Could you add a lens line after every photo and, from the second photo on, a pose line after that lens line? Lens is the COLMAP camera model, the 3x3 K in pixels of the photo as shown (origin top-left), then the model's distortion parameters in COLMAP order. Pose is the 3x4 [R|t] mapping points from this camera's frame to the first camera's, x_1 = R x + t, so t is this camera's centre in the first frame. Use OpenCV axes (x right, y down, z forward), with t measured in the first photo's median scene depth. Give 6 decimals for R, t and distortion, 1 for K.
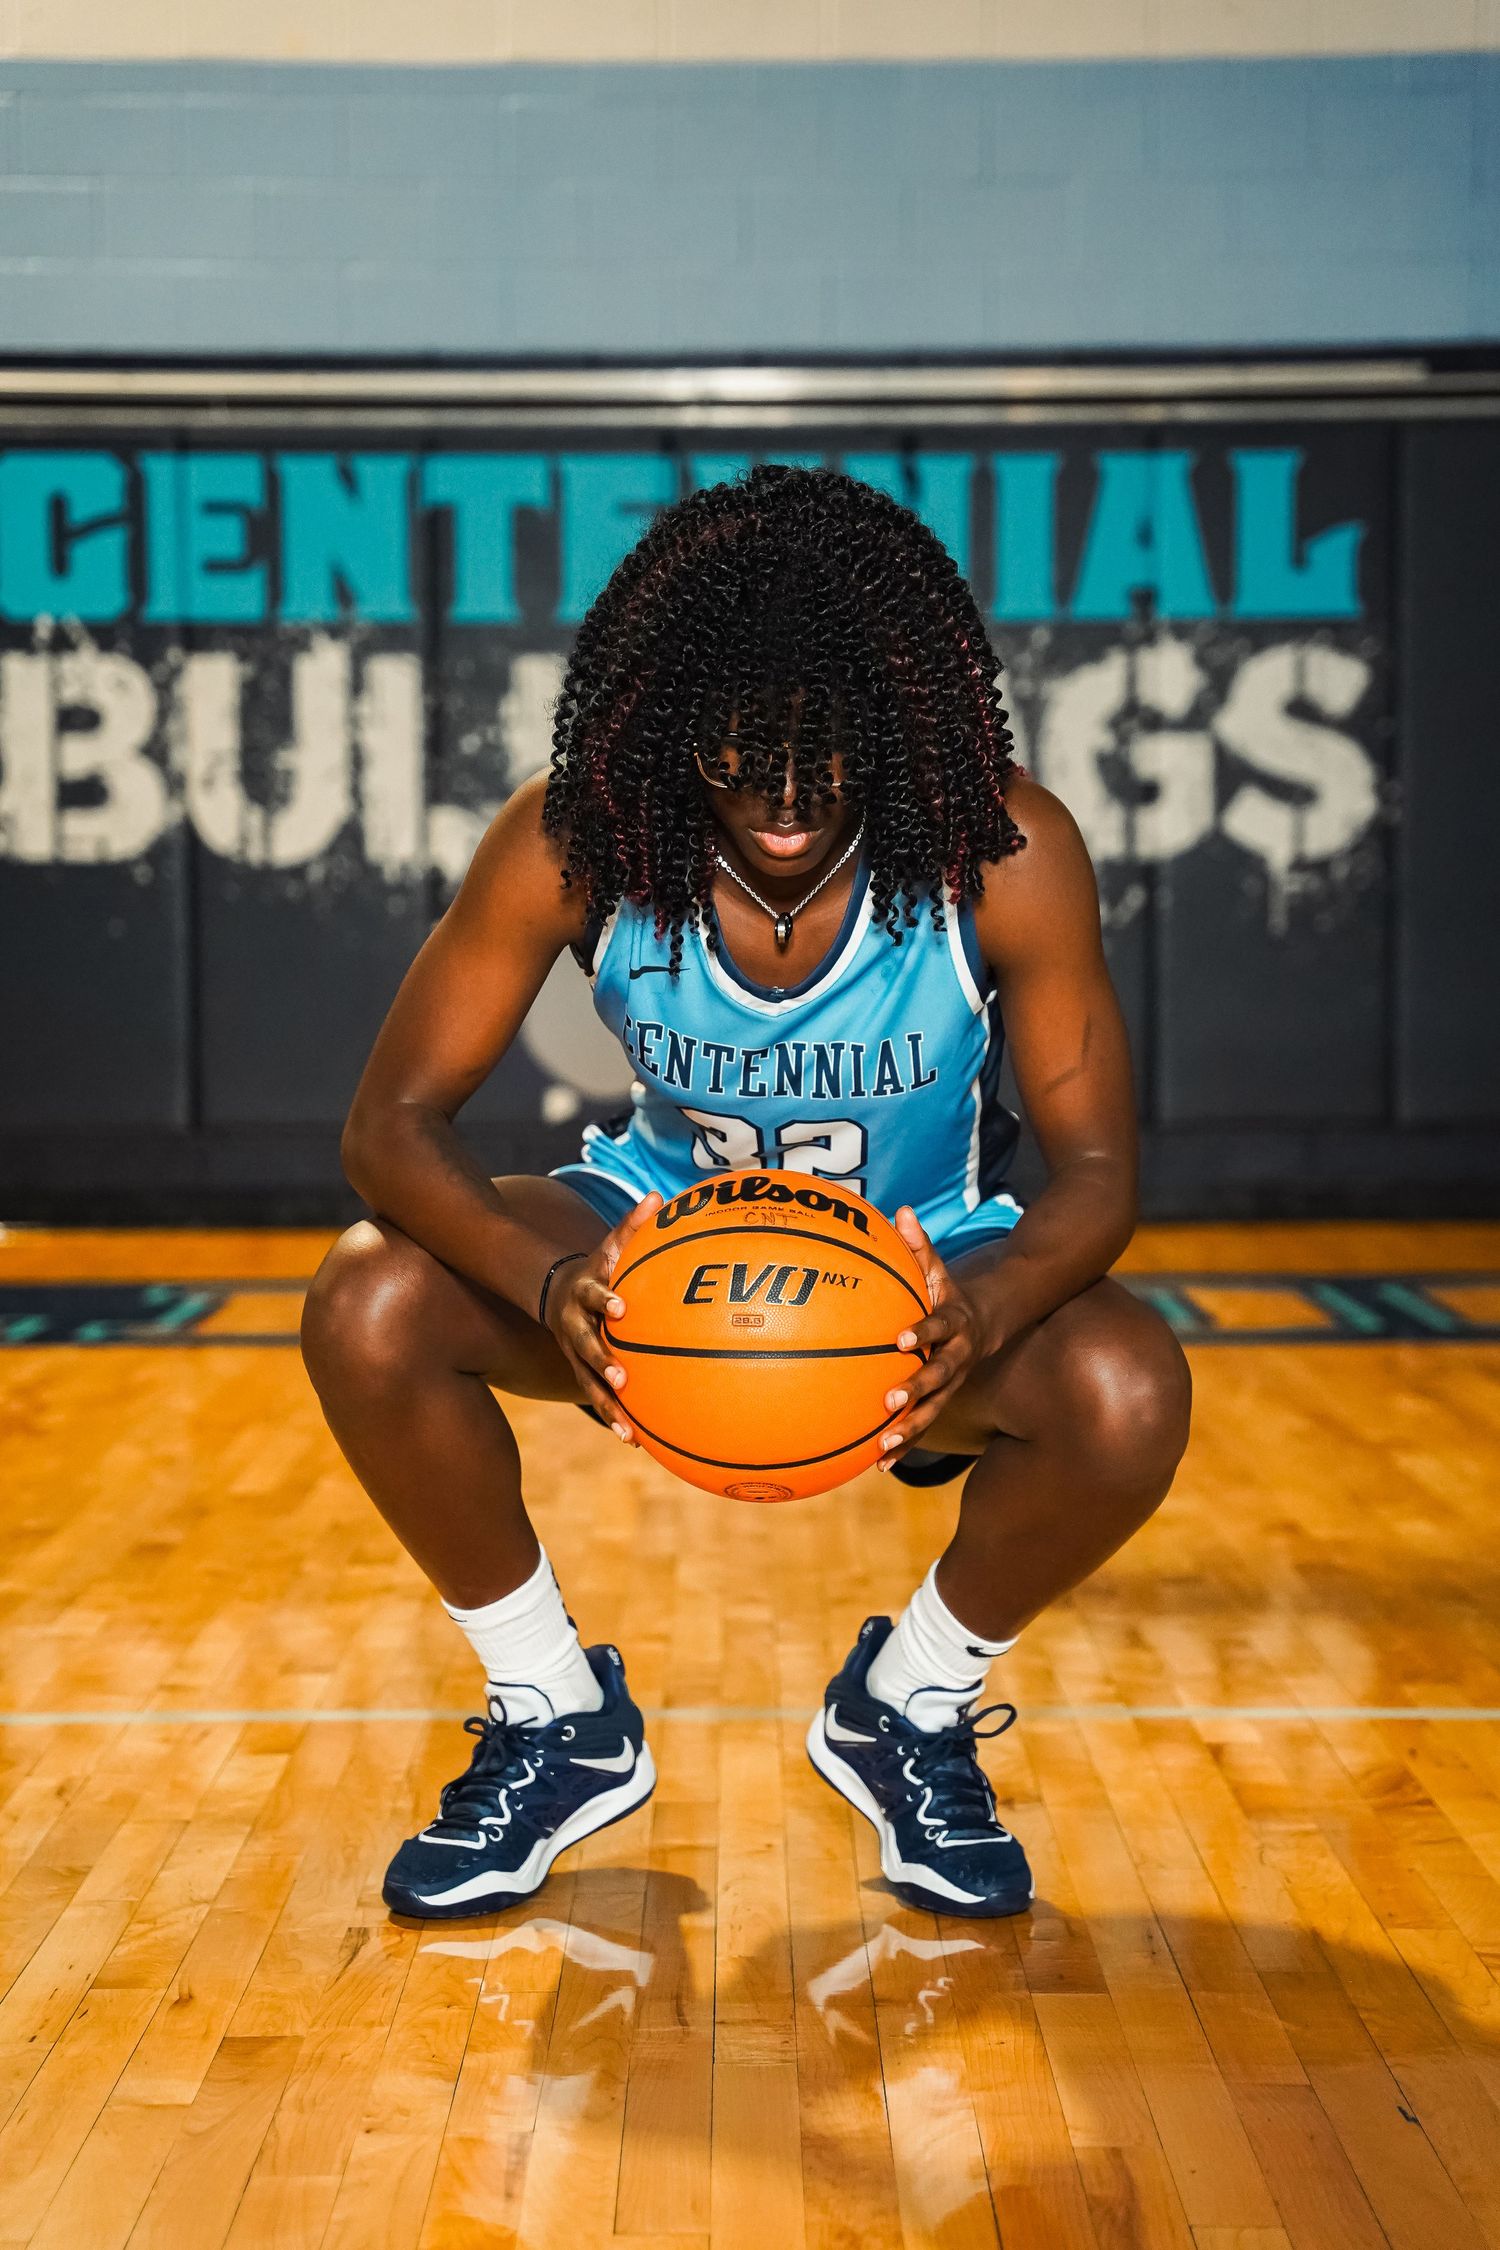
lens RADIAL K [[4223.3, 0, 758.0], [0, 4223.3, 1207.3], [0, 0, 1]] dist [0.313314, 0.000000]
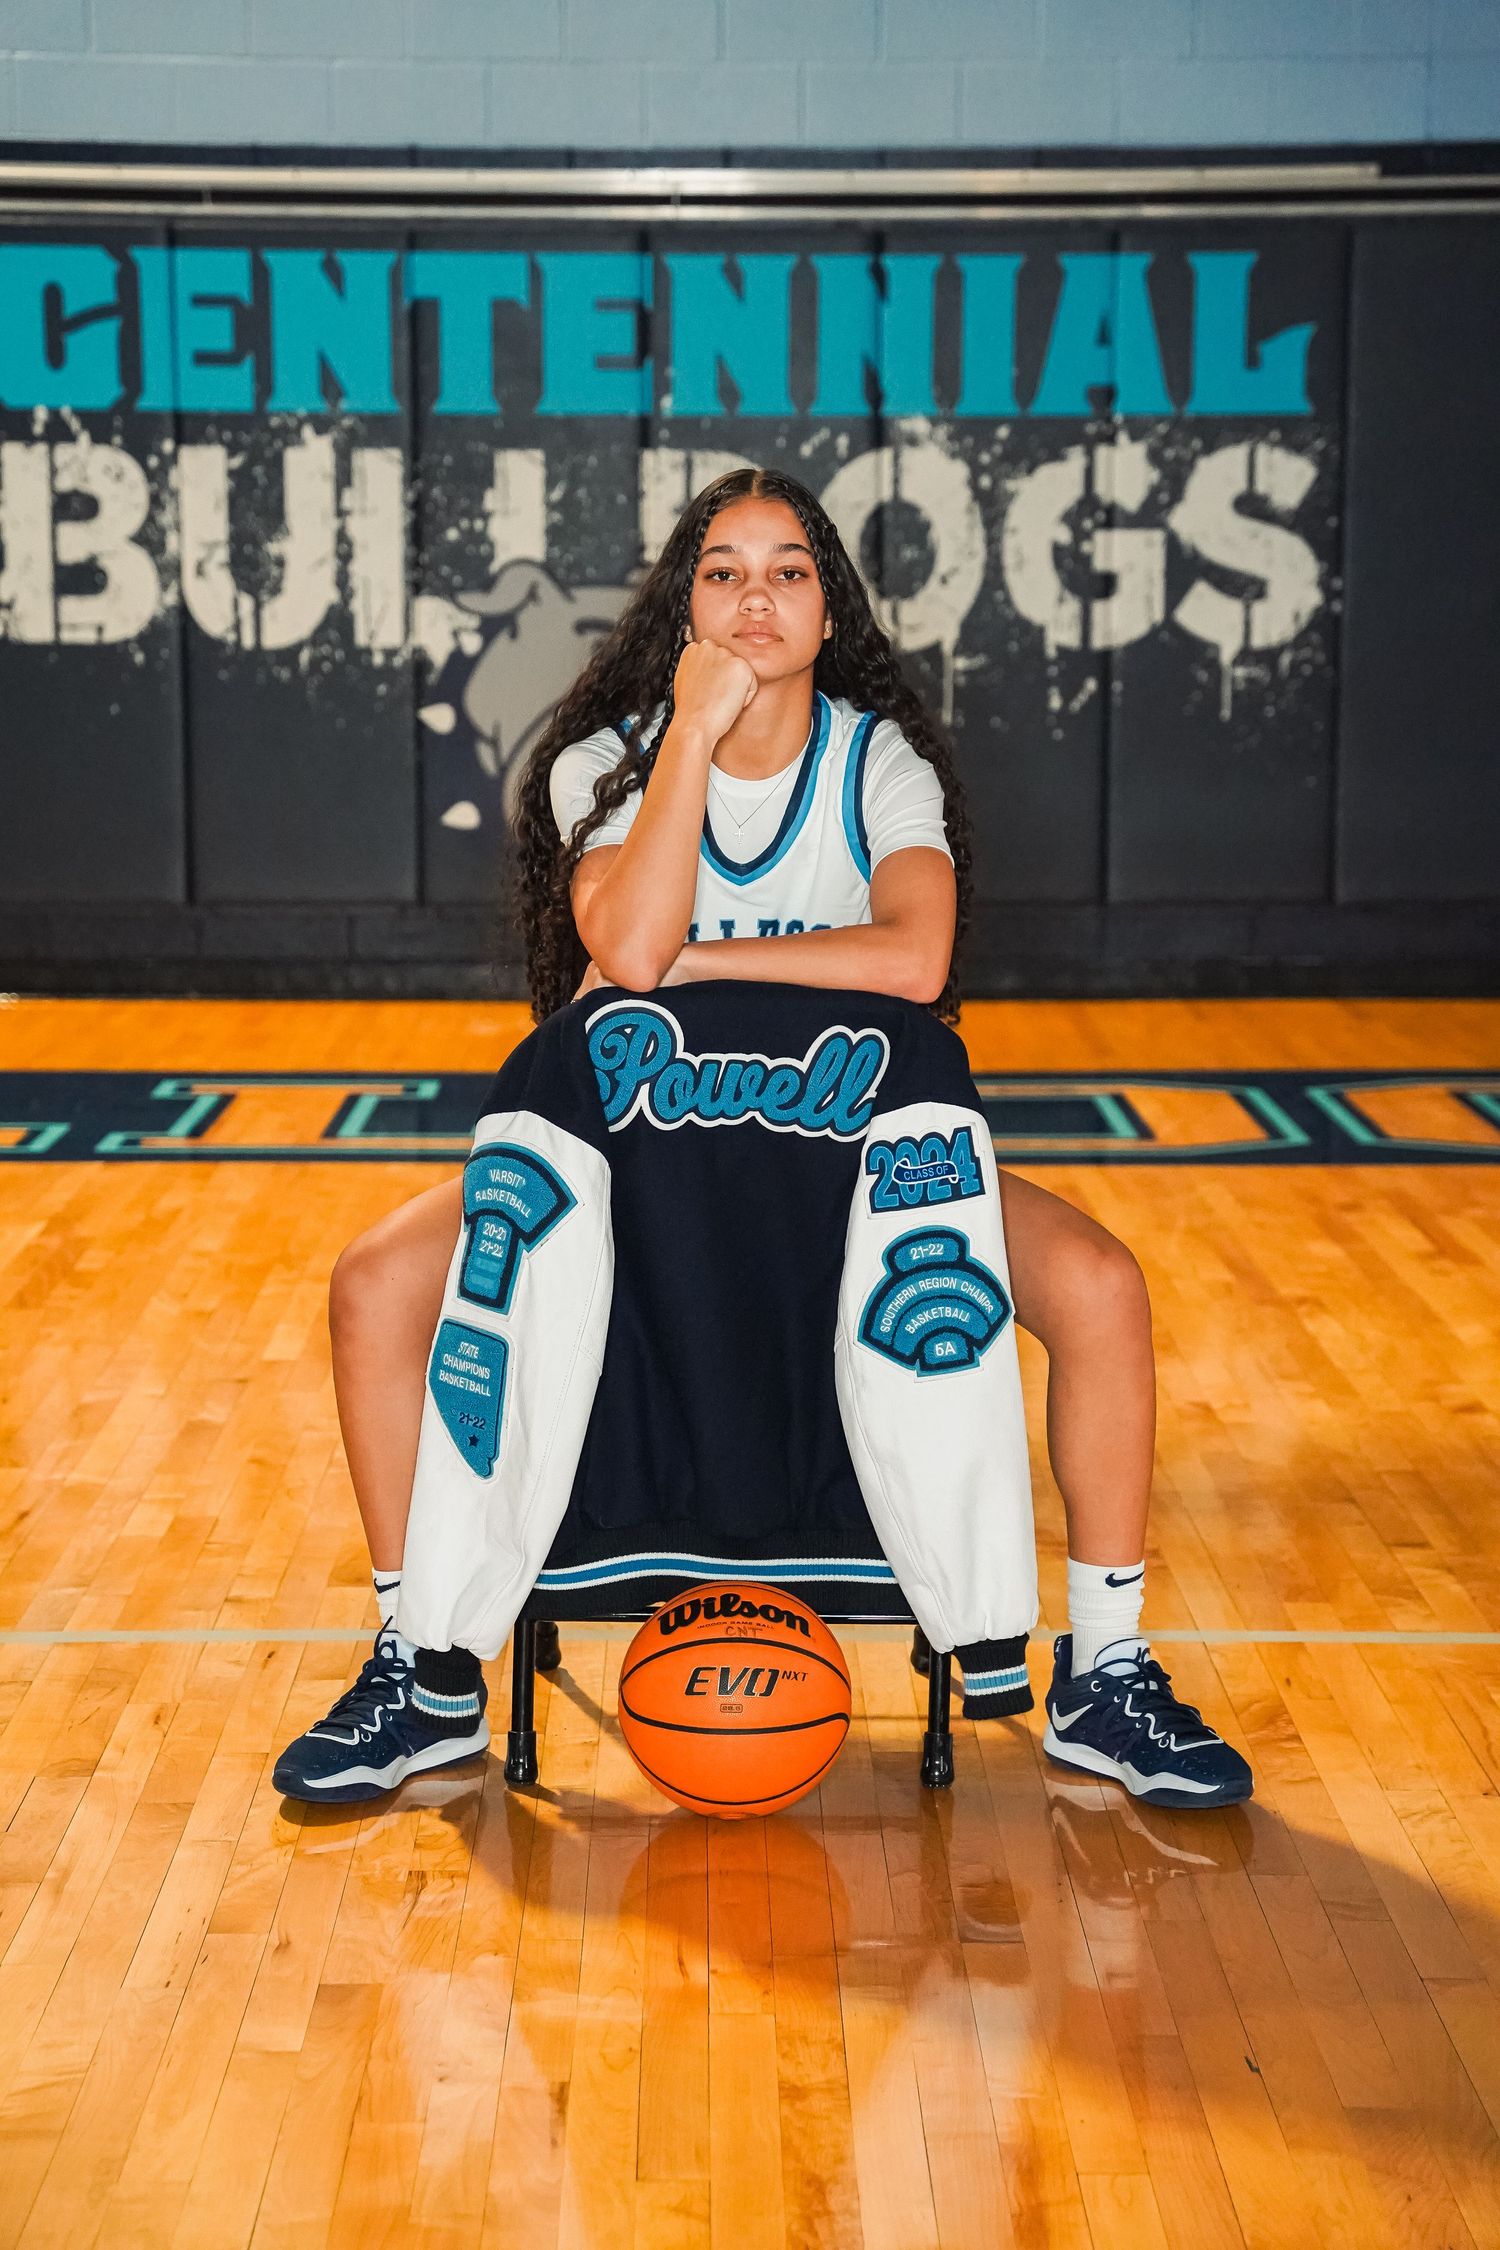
lens RADIAL K [[4454.7, 0, 743.4], [0, 4454.7, 1105.7], [0, 0, 1]] dist [0.412693, 0.000000]
pose [[0.999960, 0.005188, 0.007293, -0.003954], [-0.005784, 0.996438, 0.084130, -0.062727], [-0.006831, -0.084169, 0.996428, -0.108817]]
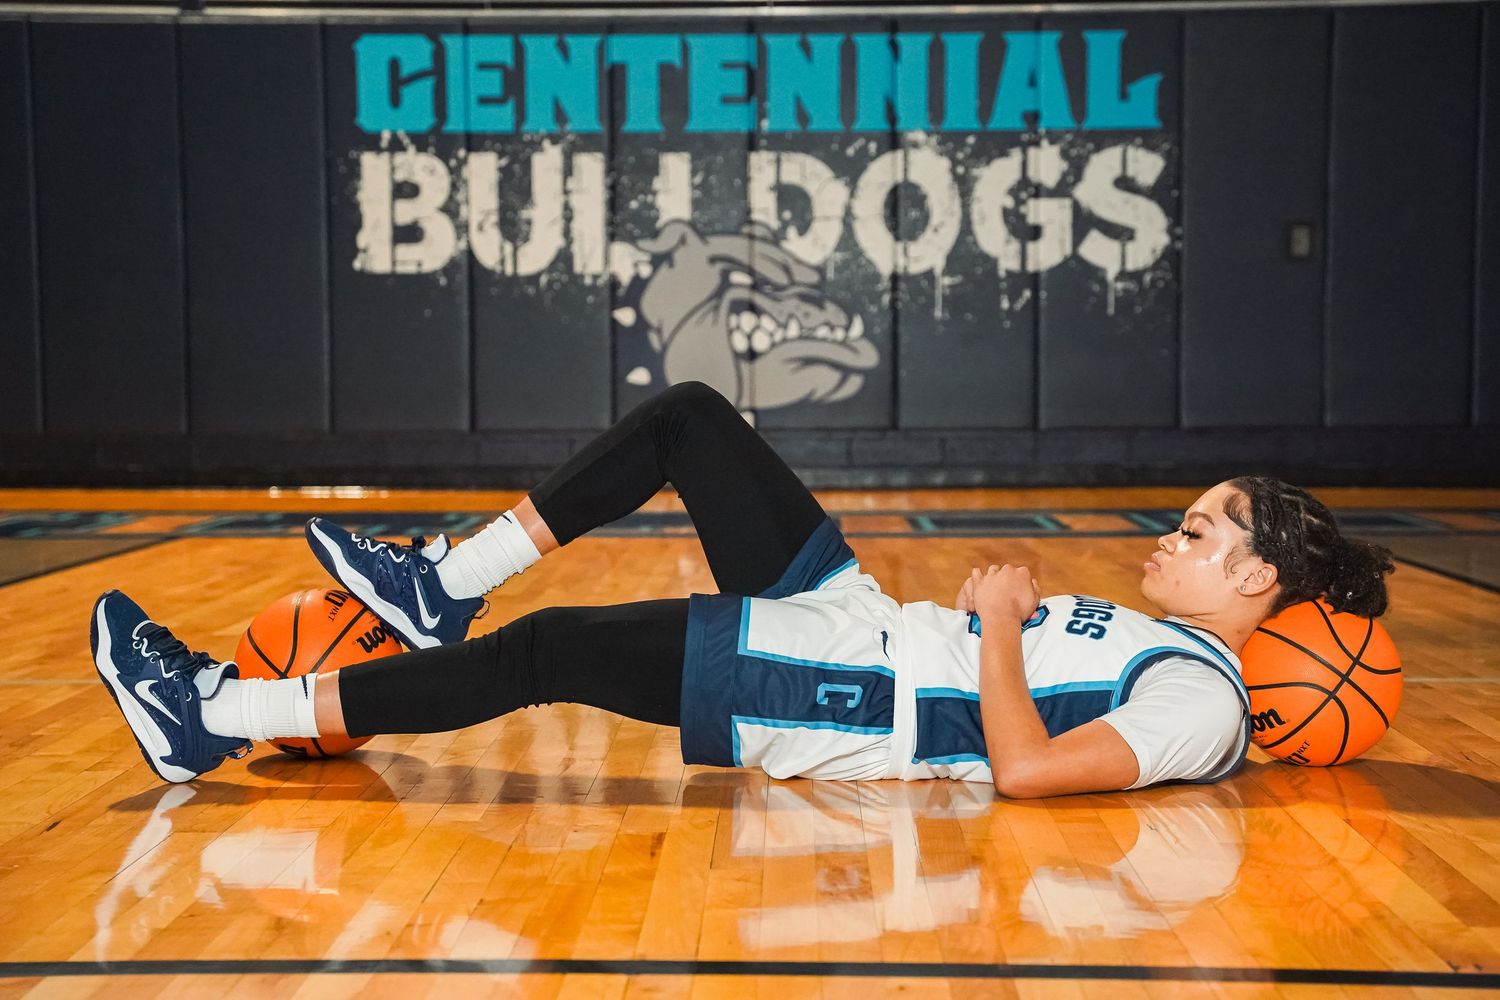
lens RADIAL K [[2559.9, 0, 760.2], [0, 2559.9, 537.5], [0, 0, 1]] dist [0.278646, 0.000000]
pose [[0.999817, 0.001697, -0.019064, 0.002528], [-0.001870, 0.999957, -0.009031, 0.033480], [0.019048, 0.009065, 0.999777, -0.028386]]
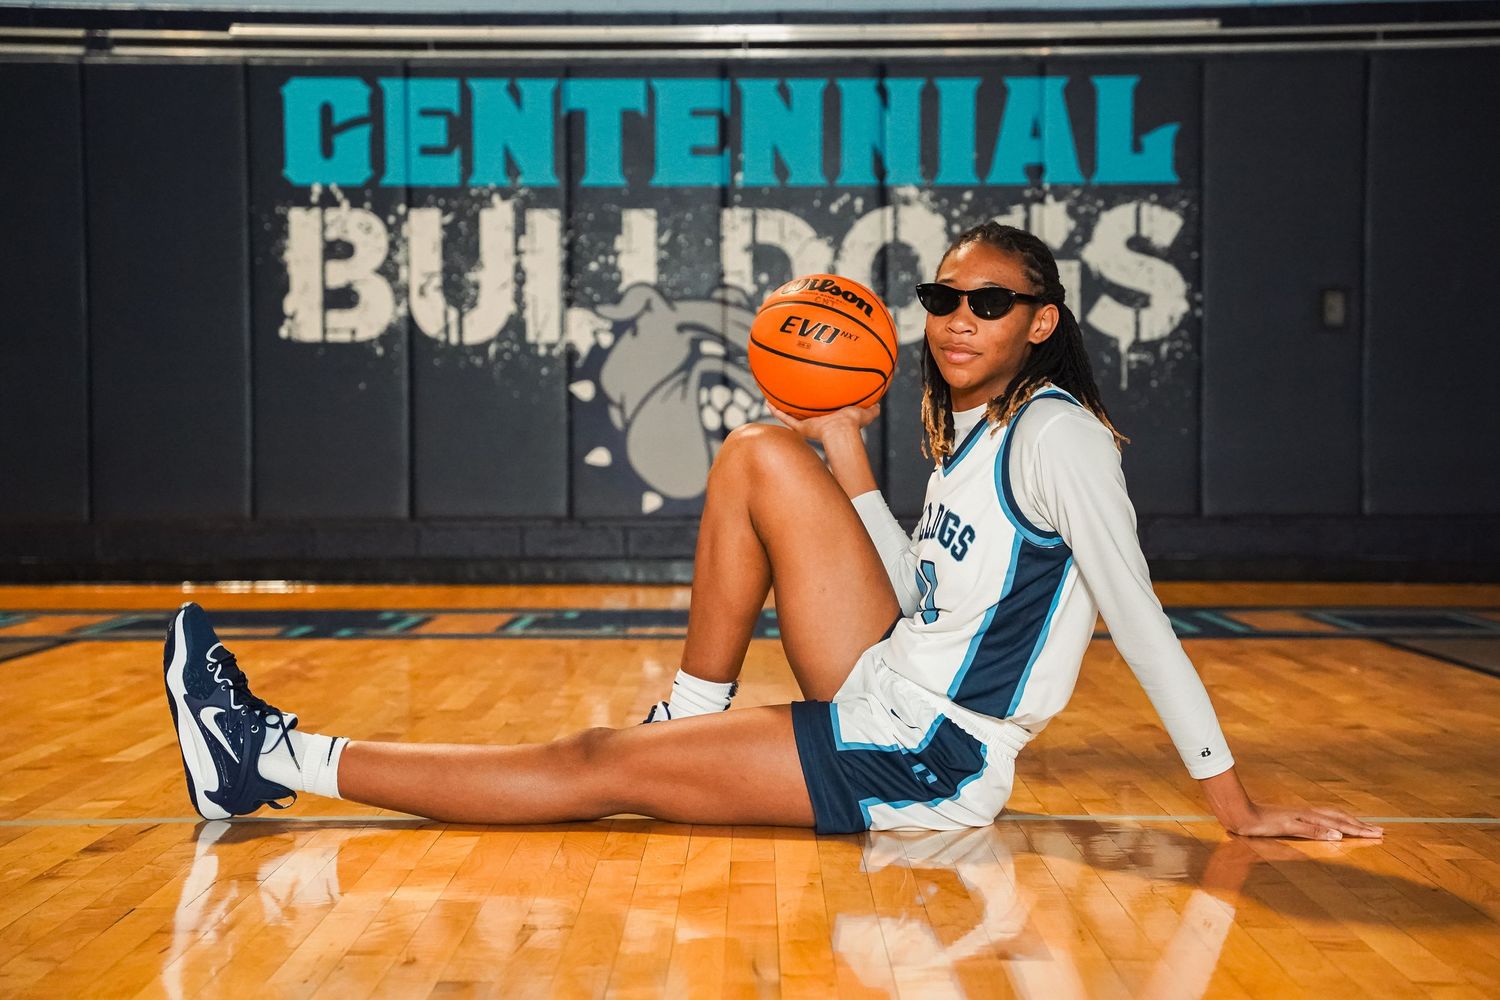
lens RADIAL K [[2696.5, 0, 751.3], [0, 2696.5, 550.8], [0, 0, 1]] dist [0.316674, 0.000000]
pose [[0.999981, 0.001682, -0.005872, -0.005222], [-0.001902, 0.999289, -0.037659, 0.029837], [0.005804, 0.037669, 0.999273, 0.029895]]
